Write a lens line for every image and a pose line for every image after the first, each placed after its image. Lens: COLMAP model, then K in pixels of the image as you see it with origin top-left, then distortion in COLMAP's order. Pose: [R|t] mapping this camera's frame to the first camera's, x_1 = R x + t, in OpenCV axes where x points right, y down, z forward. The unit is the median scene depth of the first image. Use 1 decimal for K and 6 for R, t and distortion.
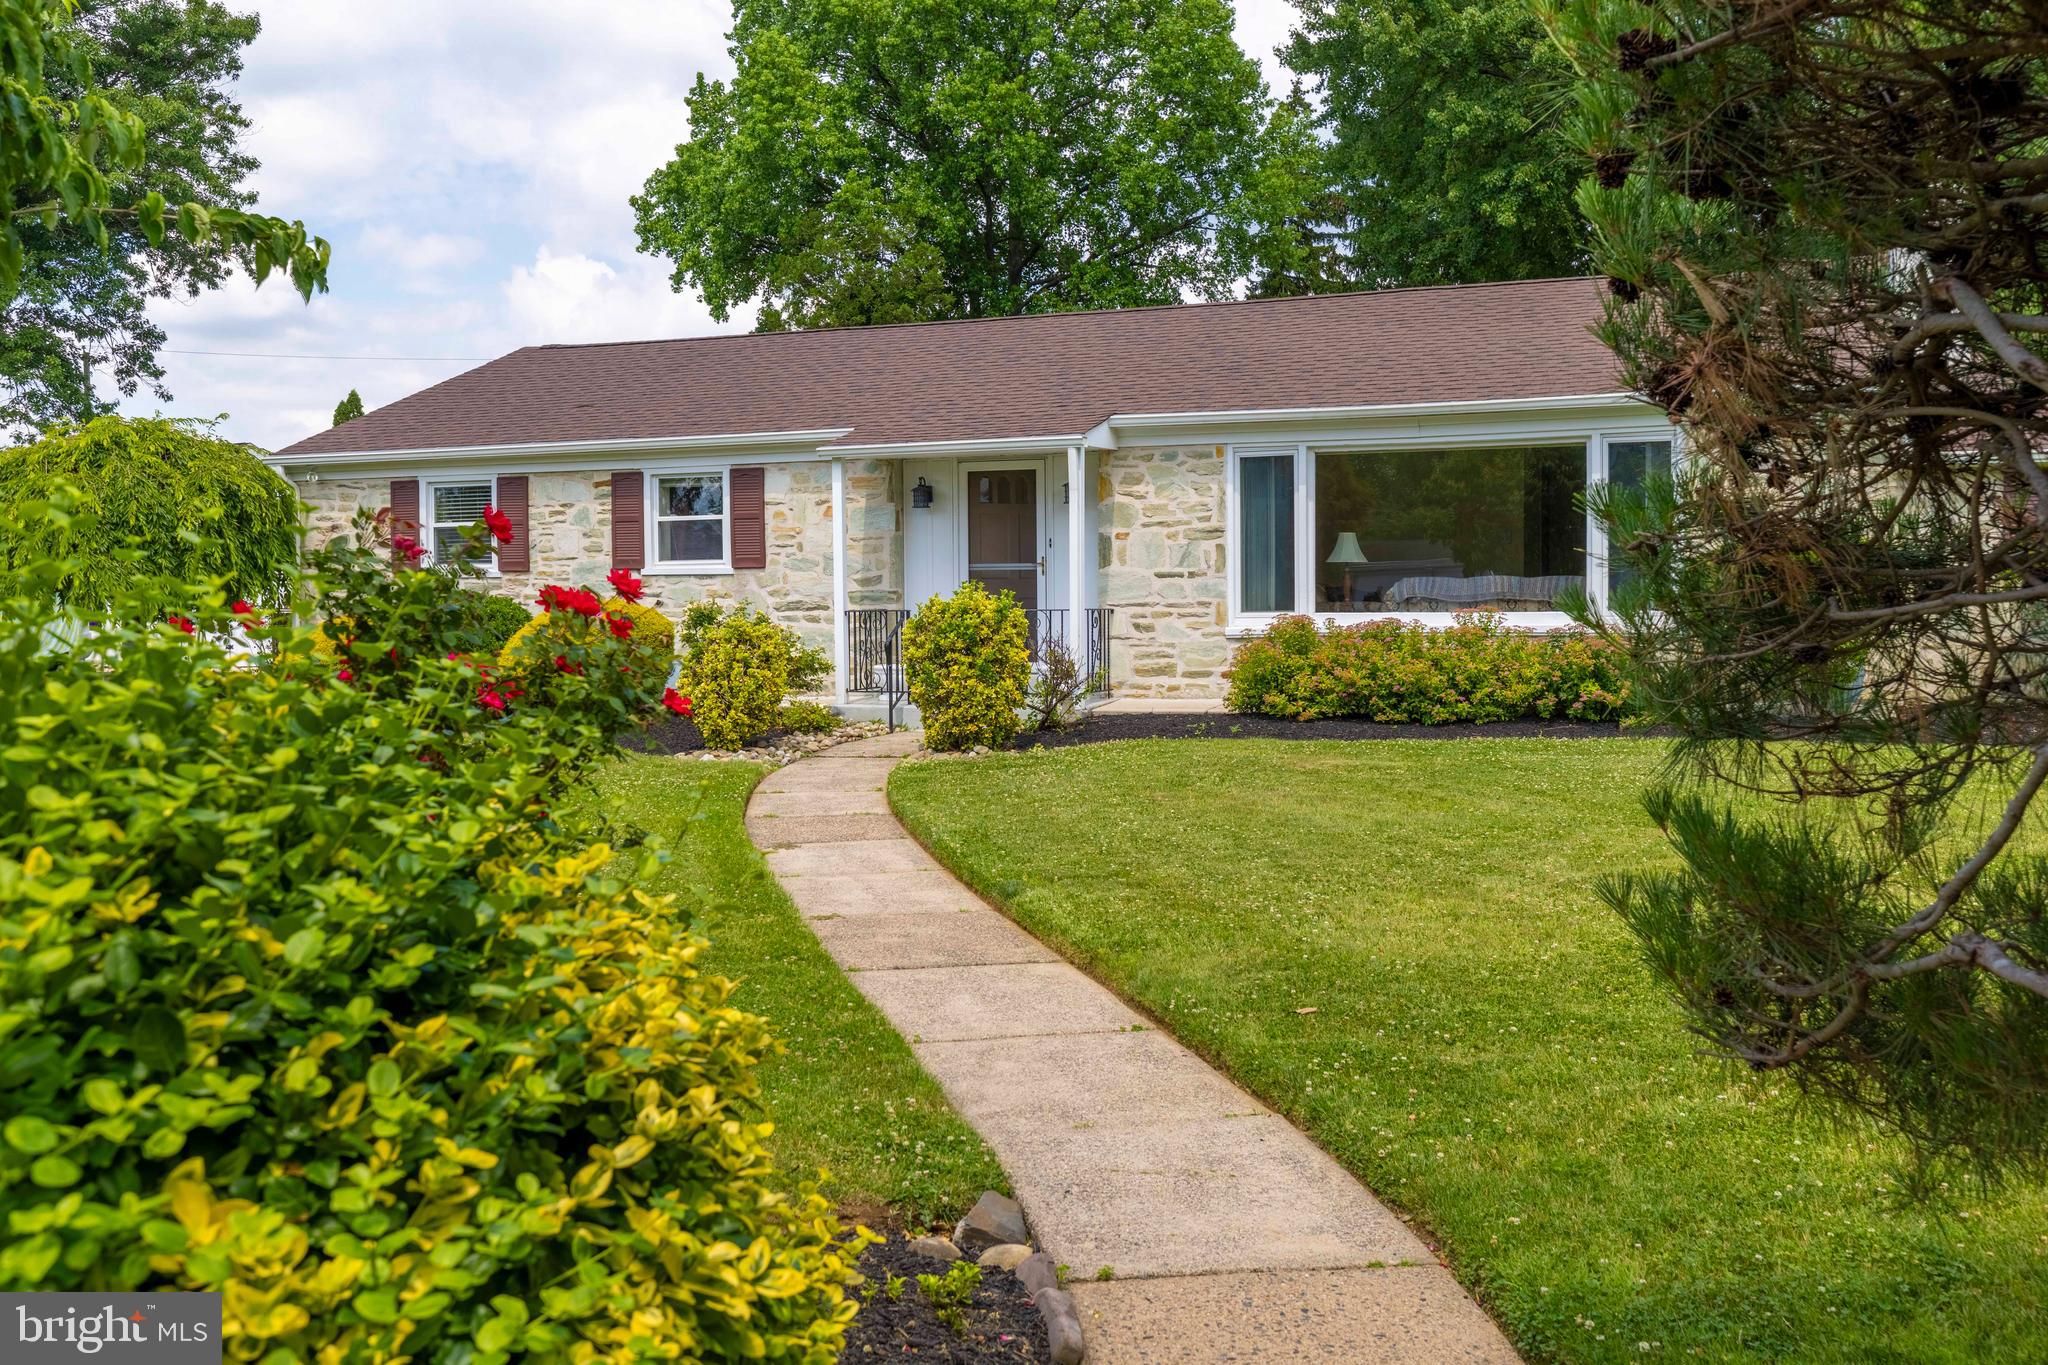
lens RADIAL K [[1916.8, 0, 1014.8], [0, 1916.8, 685.1], [0, 0, 1]] dist [0.012597, -0.004266]
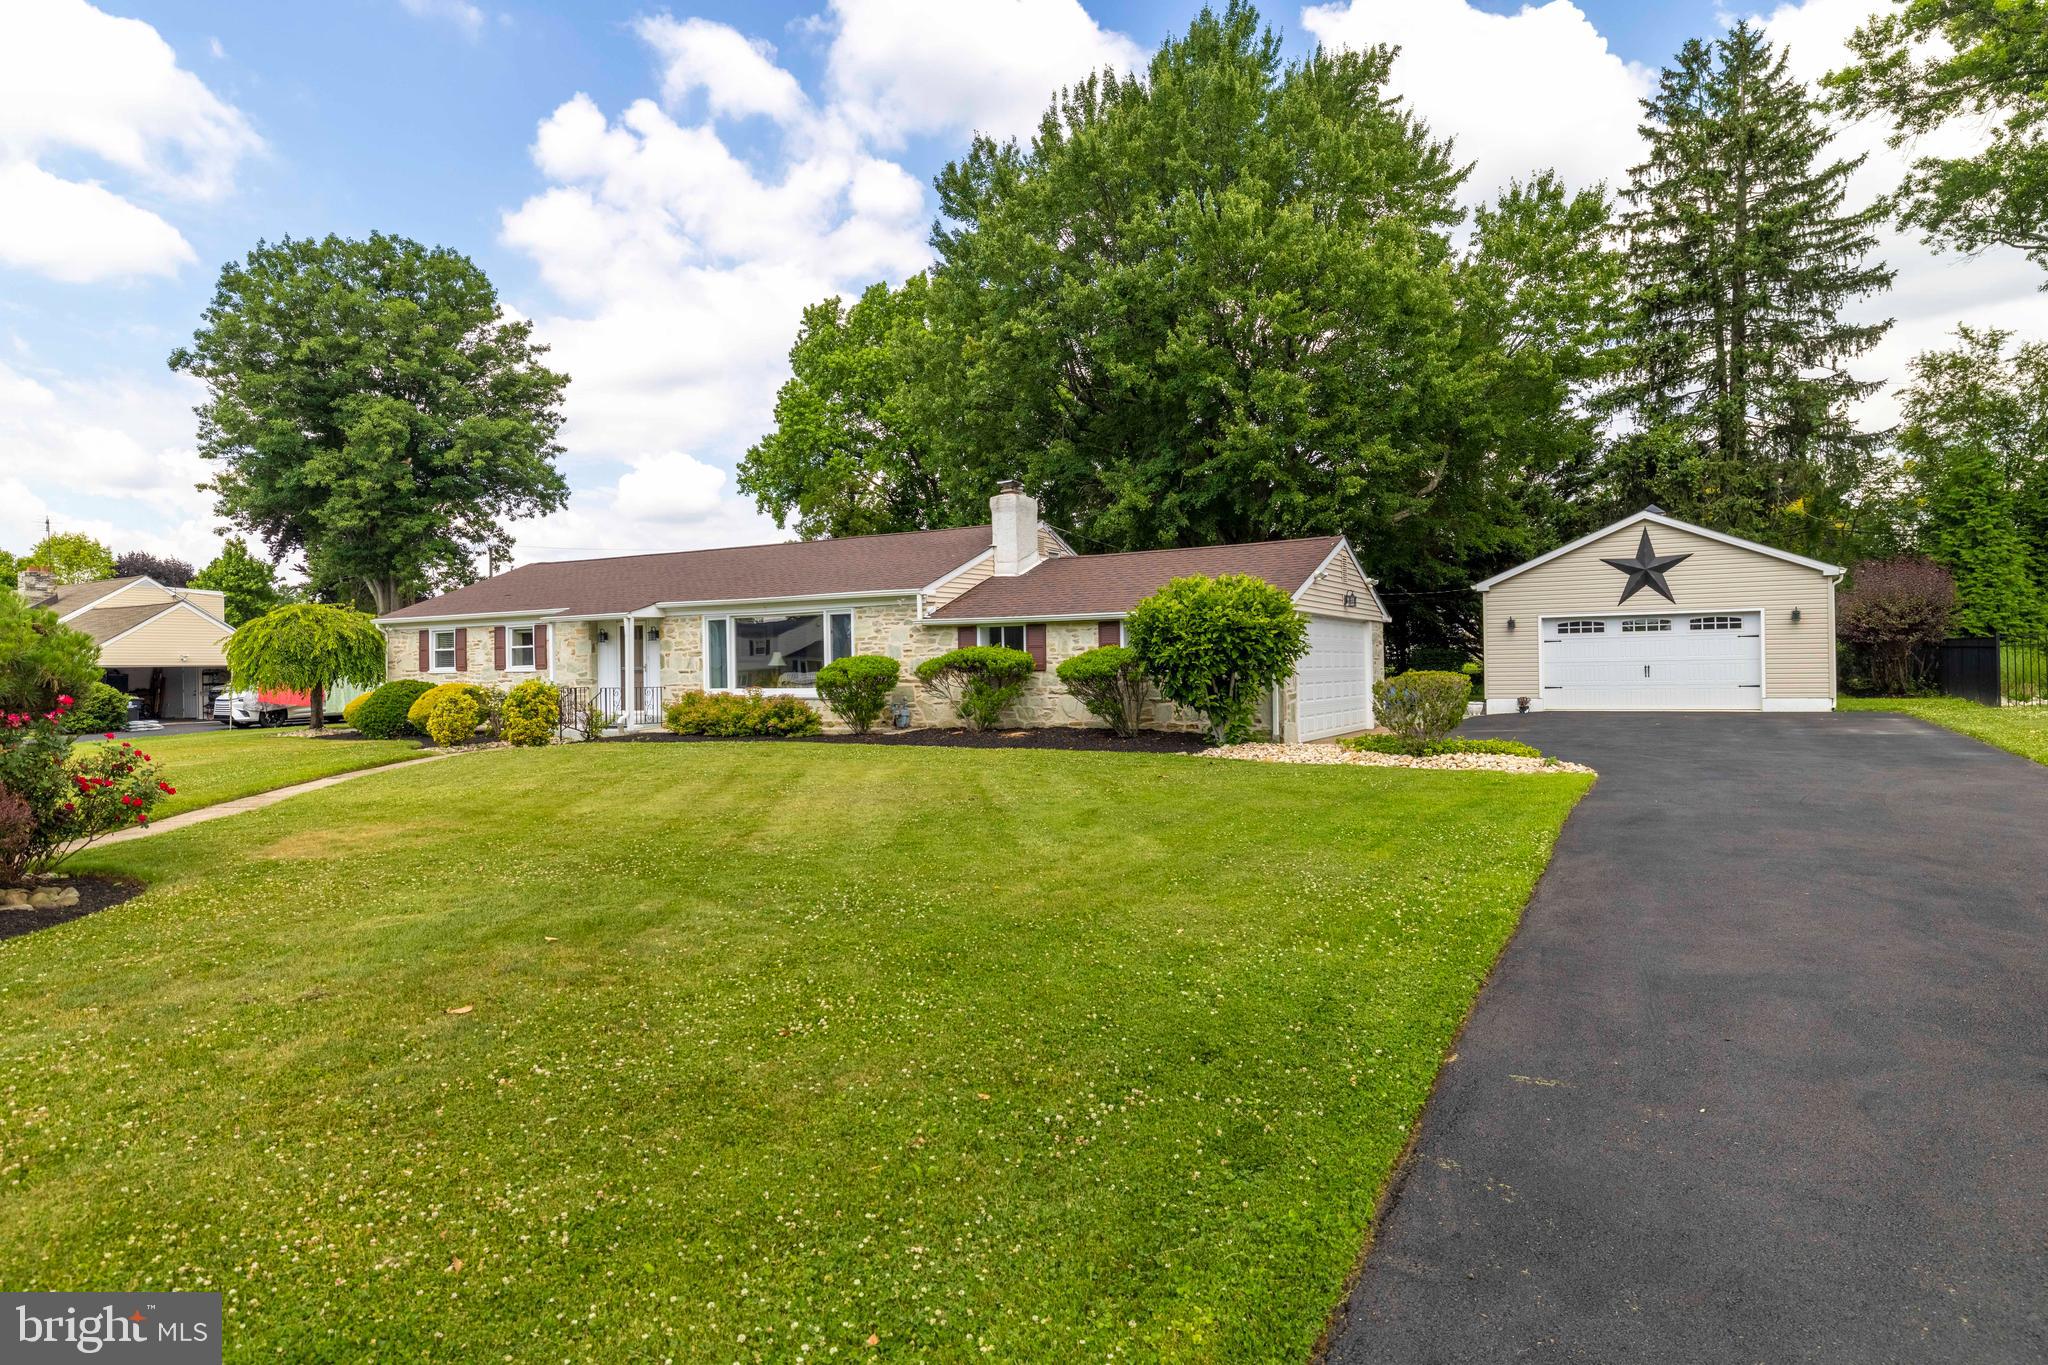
lens RADIAL K [[1181.9, 0, 1023.2], [0, 1181.9, 677.1], [0, 0, 1]] dist [0.004815, 0.001570]
pose [[0.993107, -0.005328, -0.117092, 0.584190], [0.000763, 0.999239, -0.039000, 0.003449], [0.117211, 0.038641, 0.992355, -0.314408]]
